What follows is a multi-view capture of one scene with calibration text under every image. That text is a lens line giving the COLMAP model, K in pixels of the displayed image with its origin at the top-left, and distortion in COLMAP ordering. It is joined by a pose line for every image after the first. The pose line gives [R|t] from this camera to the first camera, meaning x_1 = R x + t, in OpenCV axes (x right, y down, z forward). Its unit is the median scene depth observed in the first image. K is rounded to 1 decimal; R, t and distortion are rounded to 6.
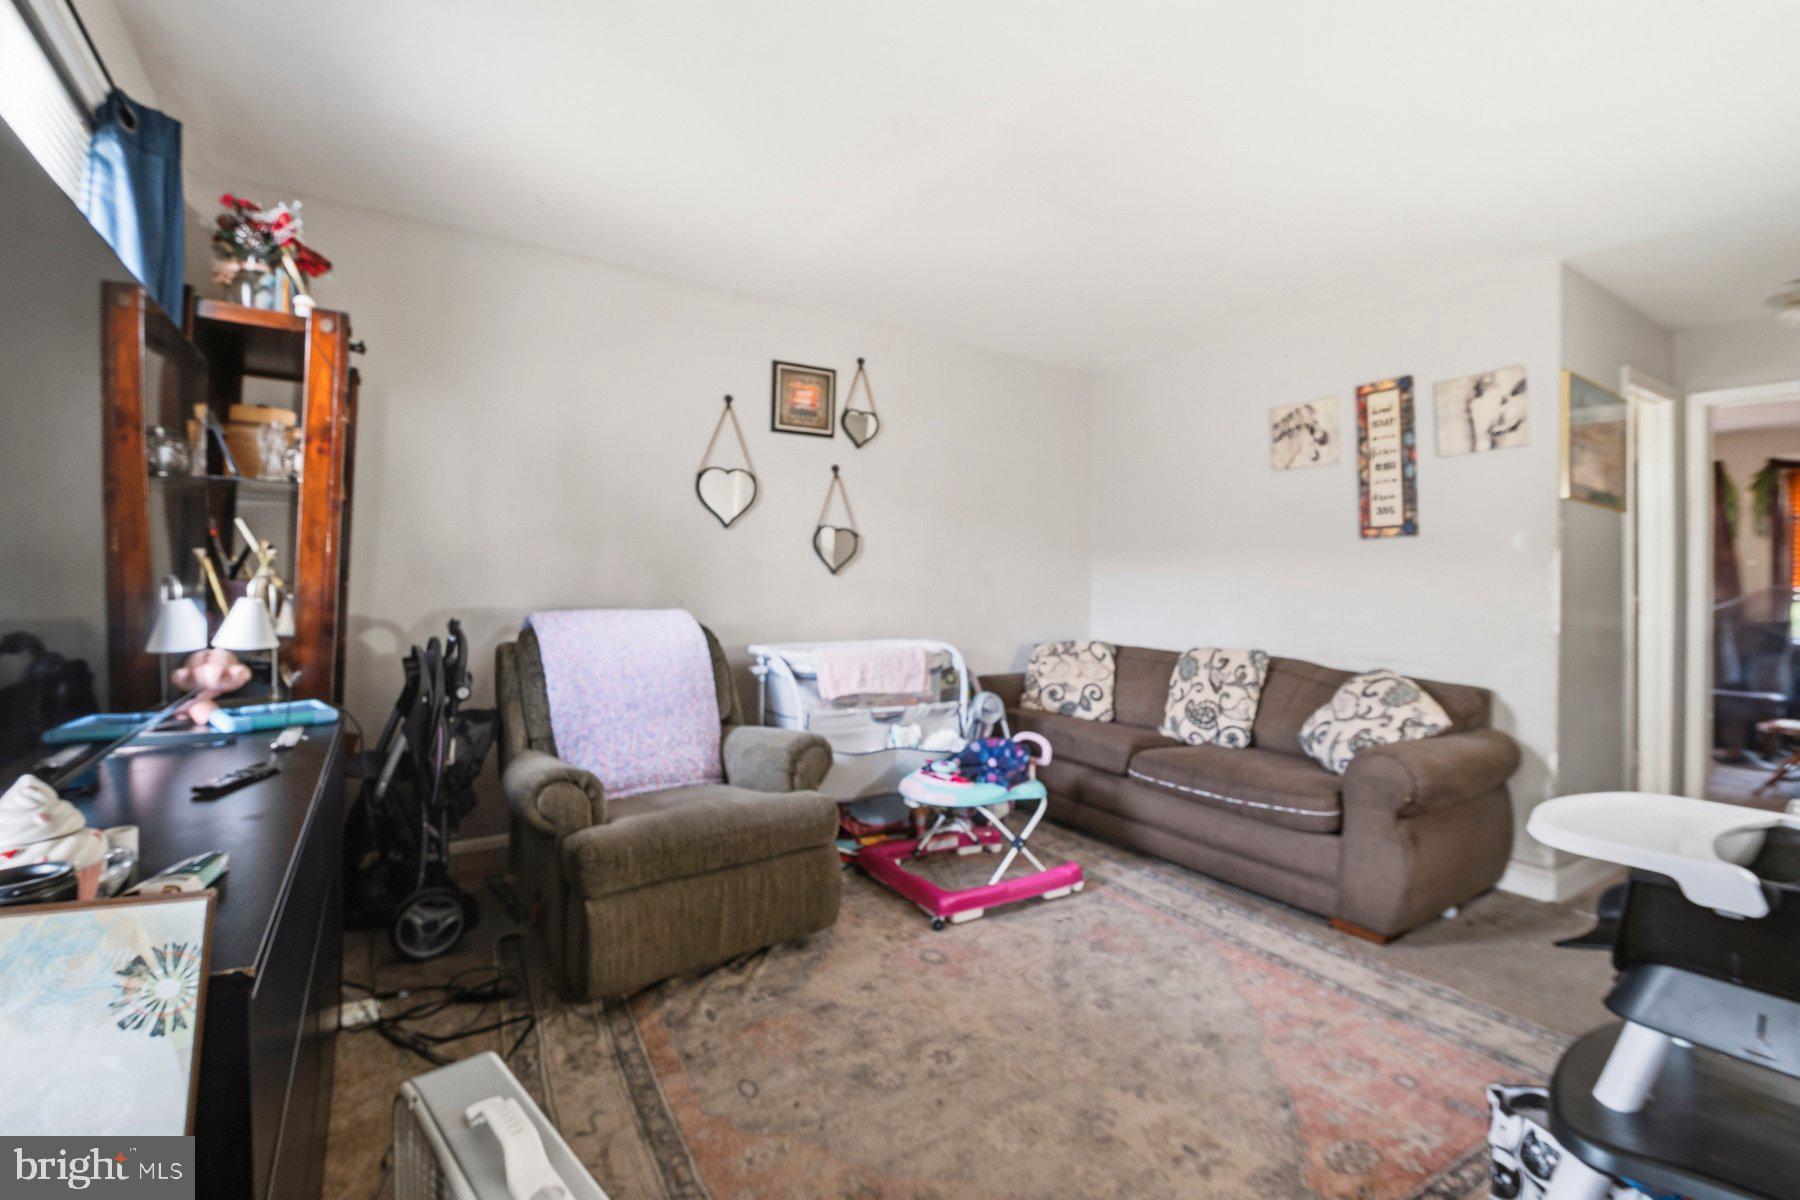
lens RADIAL K [[808.6, 0, 900.9], [0, 808.6, 574.7], [0, 0, 1]] dist [-0.000538, -0.000549]
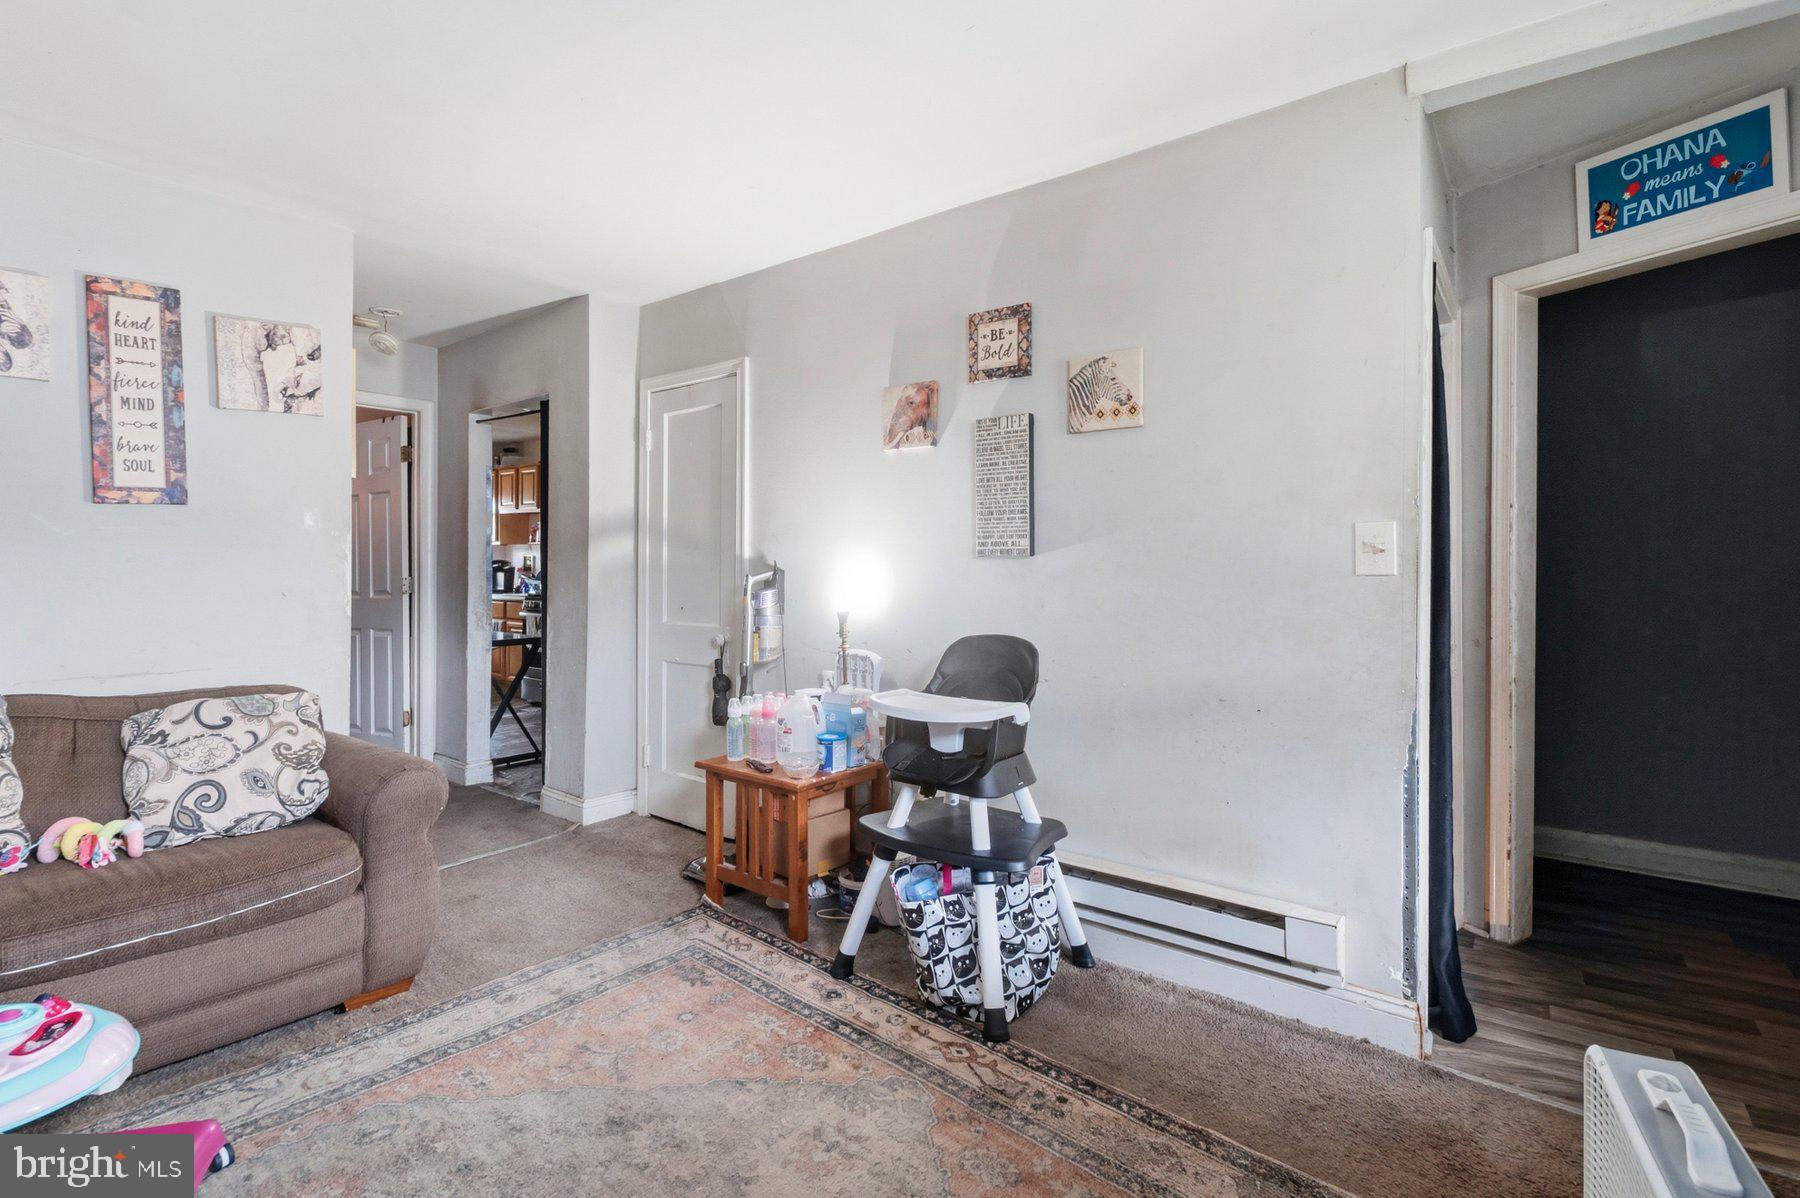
lens RADIAL K [[808.6, 0, 900.9], [0, 808.6, 573.7], [0, 0, 1]] dist [-0.000538, -0.000549]
pose [[-0.279240, -0.025460, 0.959884, -0.280921], [-0.004643, 0.999673, 0.025165, -0.005739], [-0.960210, 0.002571, -0.279267, 0.563386]]
